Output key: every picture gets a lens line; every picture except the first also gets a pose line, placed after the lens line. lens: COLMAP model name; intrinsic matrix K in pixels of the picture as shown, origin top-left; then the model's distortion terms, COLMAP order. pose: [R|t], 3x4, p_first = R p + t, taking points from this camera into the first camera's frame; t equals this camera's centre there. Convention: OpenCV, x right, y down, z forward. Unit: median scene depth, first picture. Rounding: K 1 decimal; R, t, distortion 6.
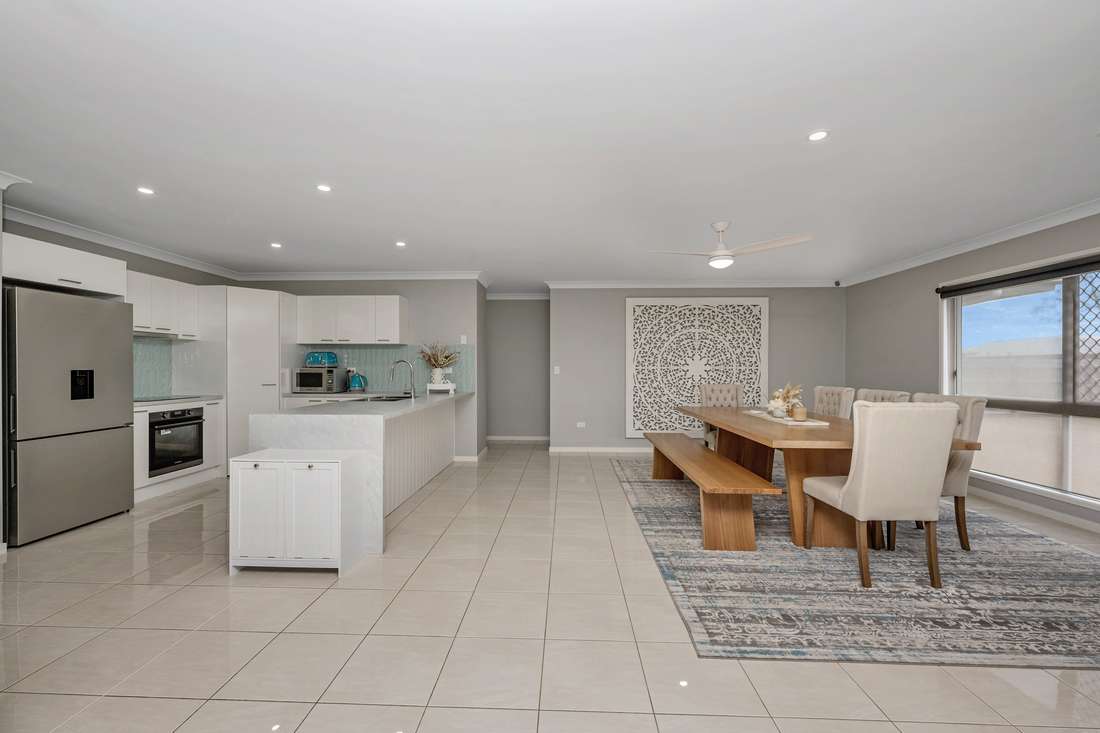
lens RADIAL K [[439.1, 0, 547.9], [0, 439.1, 368.1], [0, 0, 1]] dist [-0.001933, -0.000147]
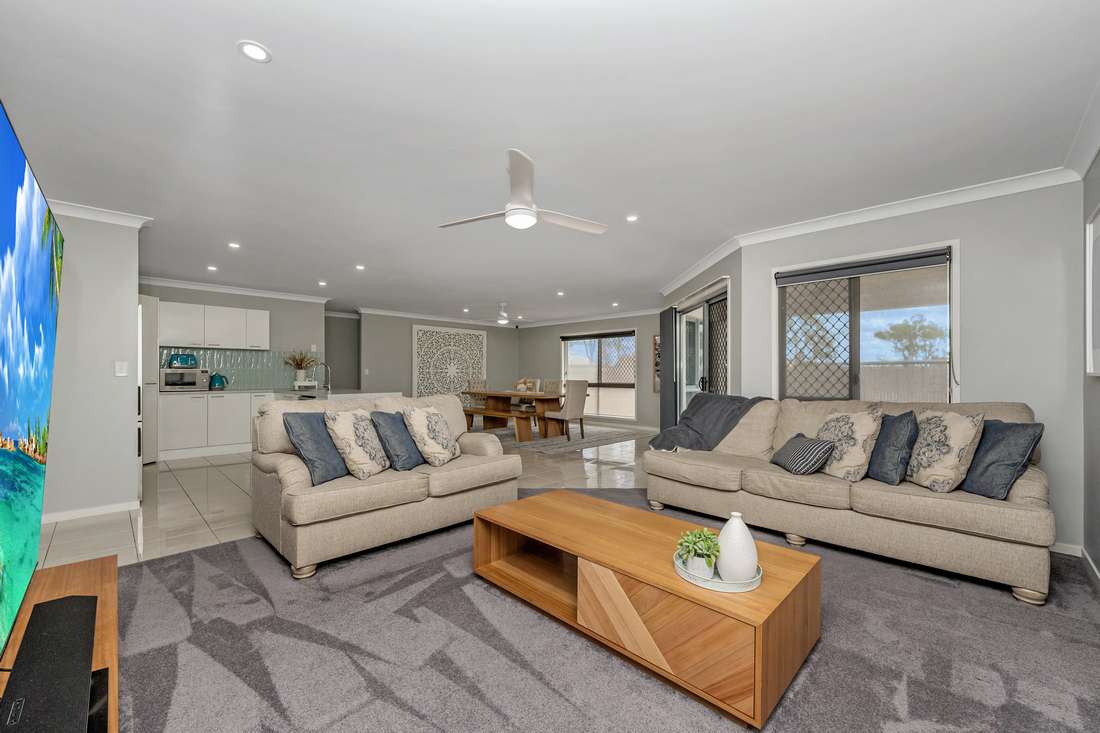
lens RADIAL K [[439.1, 0, 550.1], [0, 439.1, 371.6], [0, 0, 1]] dist [-0.001933, -0.000147]
pose [[0.670040, 0.004200, 0.742313, -0.741197], [-0.000655, 0.999987, -0.005067, 0.012447], [-0.742325, 0.002909, 0.670034, -0.434977]]
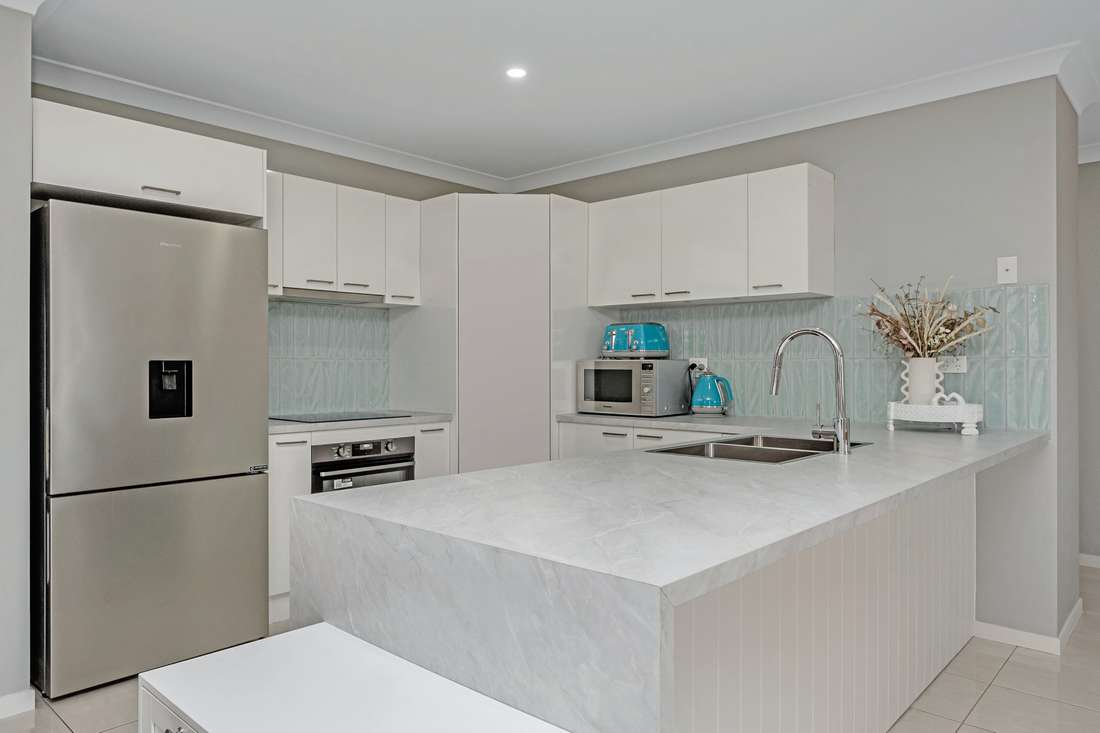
lens RADIAL K [[738.8, 0, 543.5], [0, 738.8, 360.5], [0, 0, 1]] dist [0.004169, 0.001851]
pose [[0.763937, -0.004083, -0.645278, -0.107819], [-0.000328, 0.999977, -0.006716, 0.006373], [0.645291, 0.005342, 0.763918, 0.382723]]
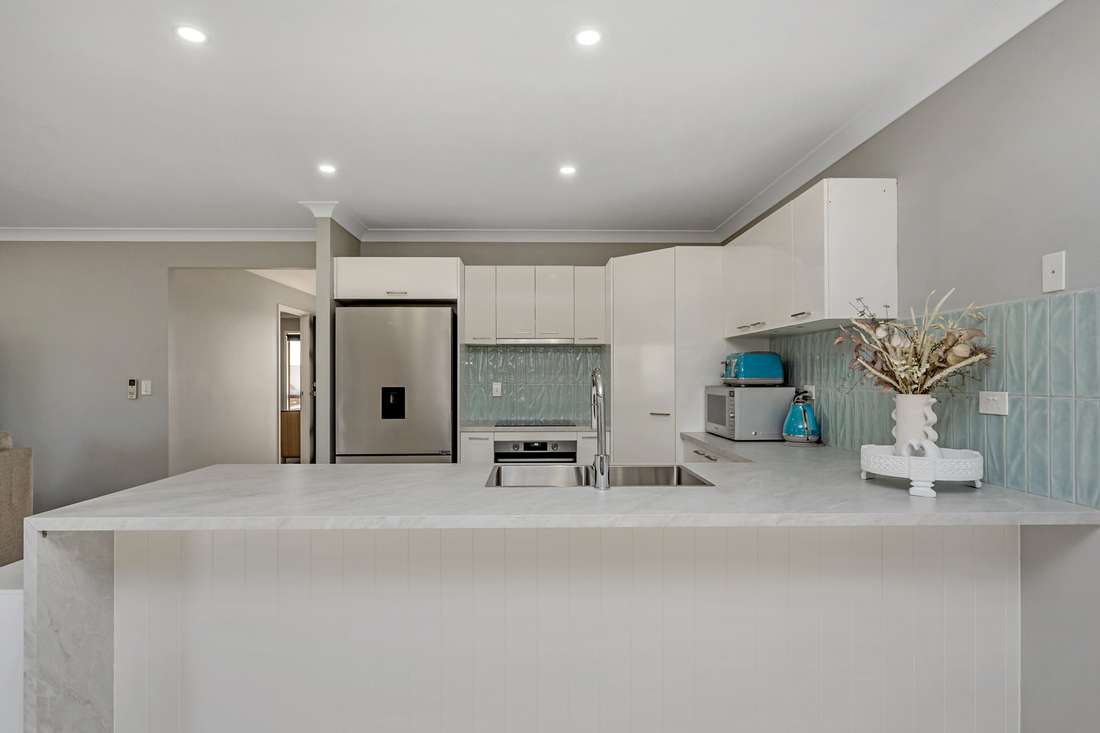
lens RADIAL K [[564.8, 0, 549.7], [0, 564.8, 377.3], [0, 0, 1]] dist [-0.007565, -0.000854]
pose [[0.082457, 0.002823, -0.996591, 0.080964], [0.000473, 0.999996, 0.002871, -0.011481], [0.996595, -0.000708, 0.082455, 0.755868]]
